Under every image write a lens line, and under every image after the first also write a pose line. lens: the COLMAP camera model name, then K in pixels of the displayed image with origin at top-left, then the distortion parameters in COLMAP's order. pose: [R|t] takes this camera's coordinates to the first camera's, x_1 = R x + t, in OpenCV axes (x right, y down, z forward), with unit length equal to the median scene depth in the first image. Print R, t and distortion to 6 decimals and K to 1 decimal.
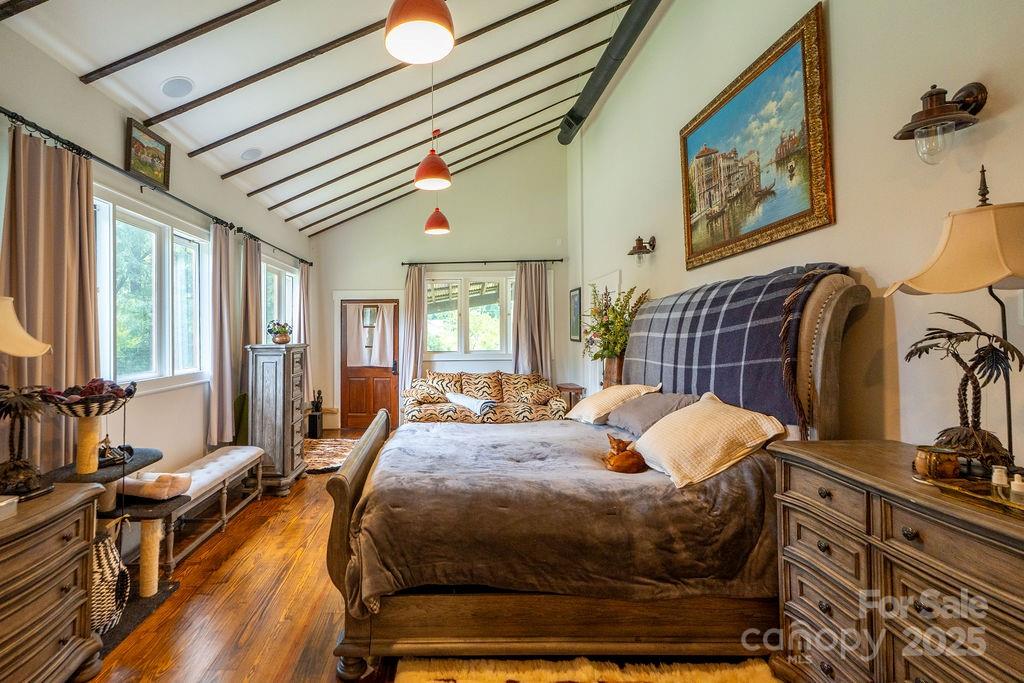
lens RADIAL K [[452.9, 0, 508.0], [0, 452.9, 338.7], [0, 0, 1]] dist [0.007625, 0.000591]
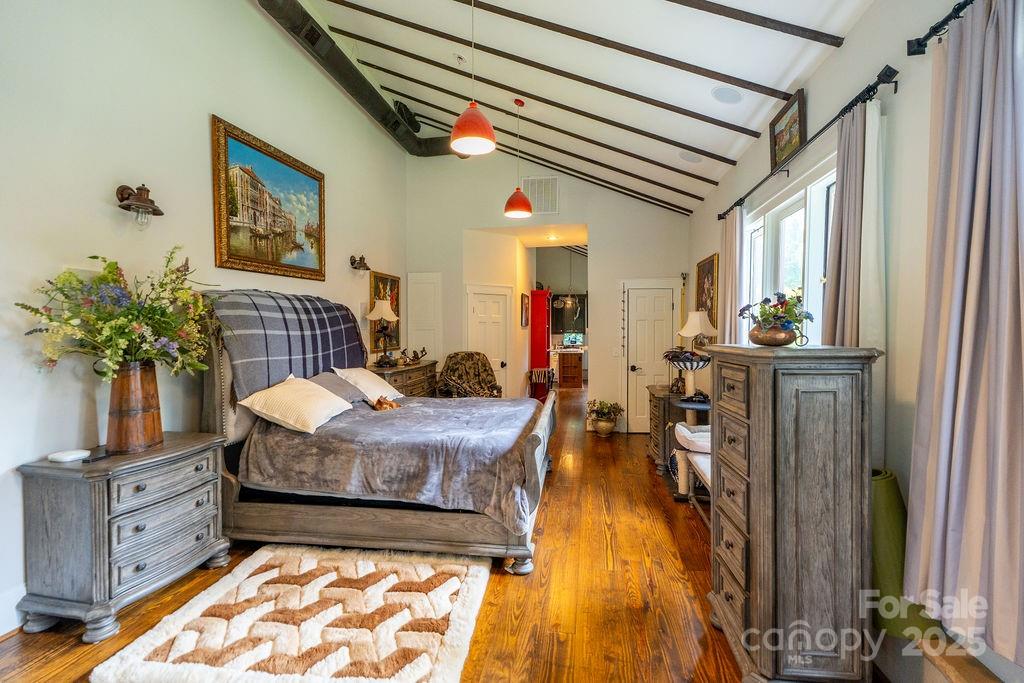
lens RADIAL K [[452.9, 0, 508.0], [0, 452.9, 338.7], [0, 0, 1]] dist [0.007625, 0.000591]
pose [[-0.945252, 0.007808, 0.326247, -0.635065], [0.015293, 0.999675, 0.020384, -0.007916], [-0.325982, 0.024257, -0.945065, 2.162018]]
